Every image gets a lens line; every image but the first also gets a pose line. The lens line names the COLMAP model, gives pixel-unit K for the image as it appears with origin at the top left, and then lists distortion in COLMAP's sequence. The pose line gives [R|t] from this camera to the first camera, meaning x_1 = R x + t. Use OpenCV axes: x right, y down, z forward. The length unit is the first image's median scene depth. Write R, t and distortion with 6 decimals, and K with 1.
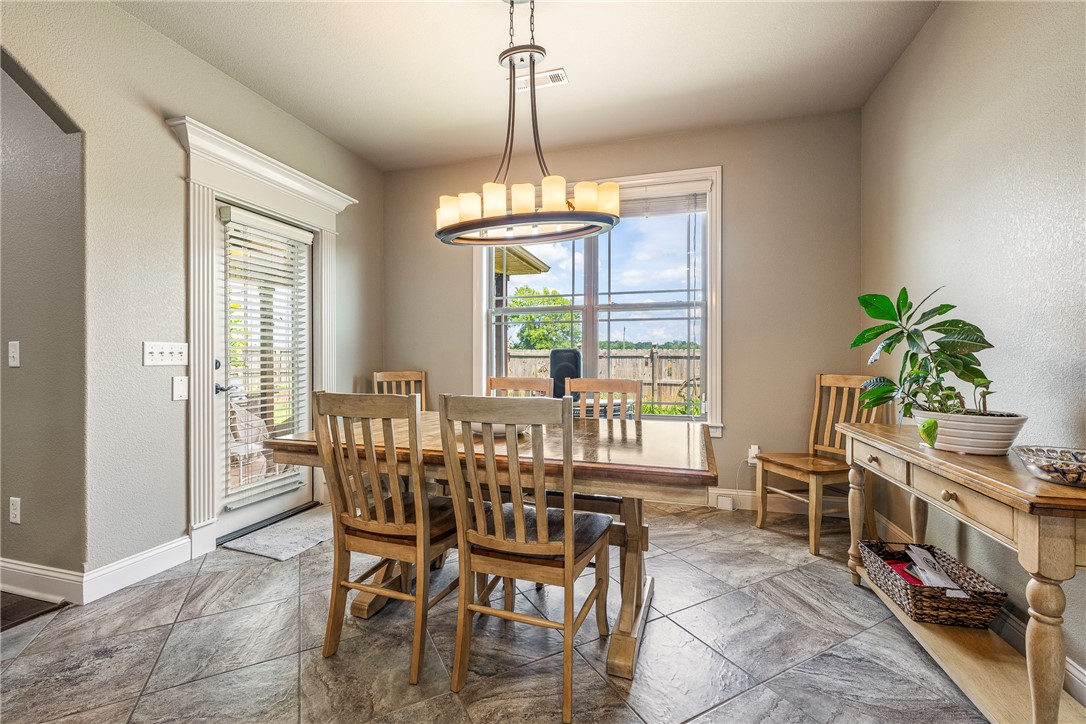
lens RADIAL K [[473.0, 0, 540.1], [0, 473.0, 361.0], [0, 0, 1]] dist [0.000202, -0.000382]
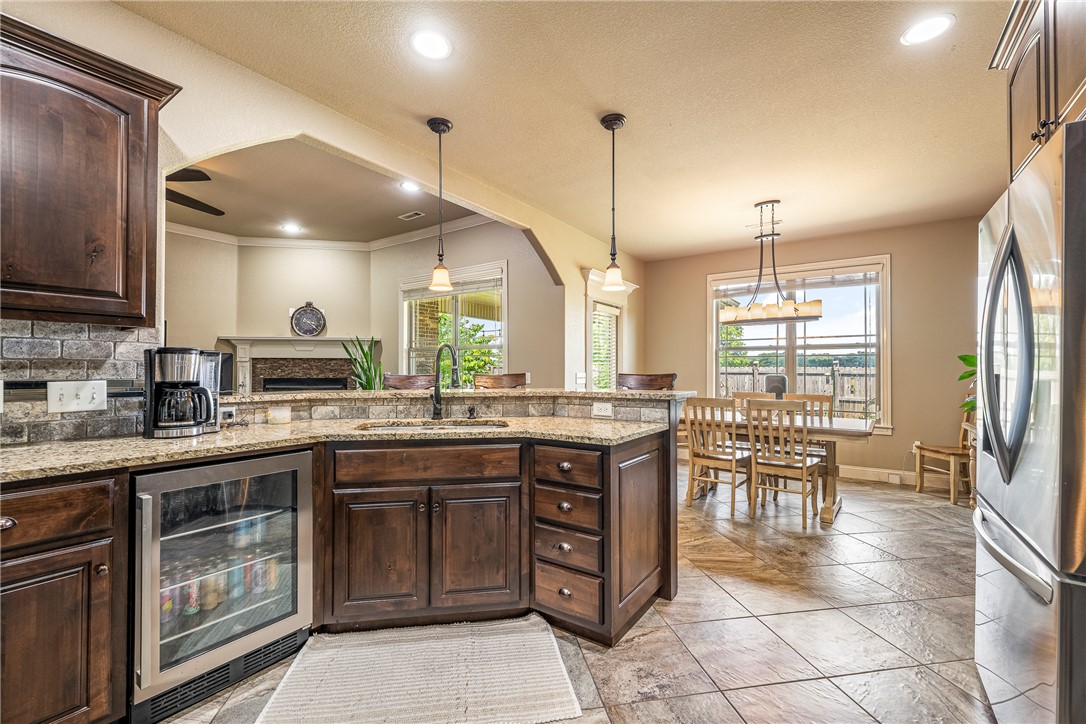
lens RADIAL K [[473.0, 0, 542.2], [0, 473.0, 362.6], [0, 0, 1]] dist [0.000202, -0.000382]
pose [[0.950916, 0.000700, -0.309447, -0.203799], [-0.008241, 0.999700, -0.023063, -0.024532], [0.309338, 0.024481, 0.950637, -0.769461]]
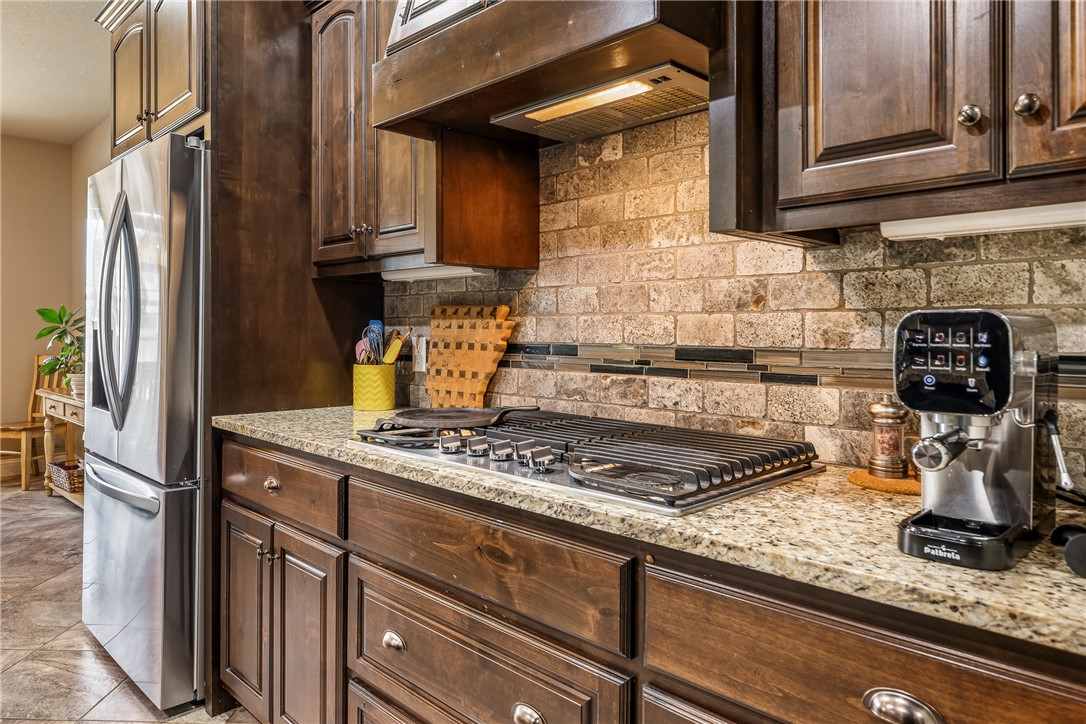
lens RADIAL K [[712.2, 0, 522.6], [0, 712.2, 325.1], [0, 0, 1]] dist [-0.007654, -0.002241]
pose [[0.496686, 0.001067, 0.867930, -0.350246], [0.009859, 0.999928, -0.006871, -0.024091], [-0.867875, 0.011970, 0.496639, -0.928722]]
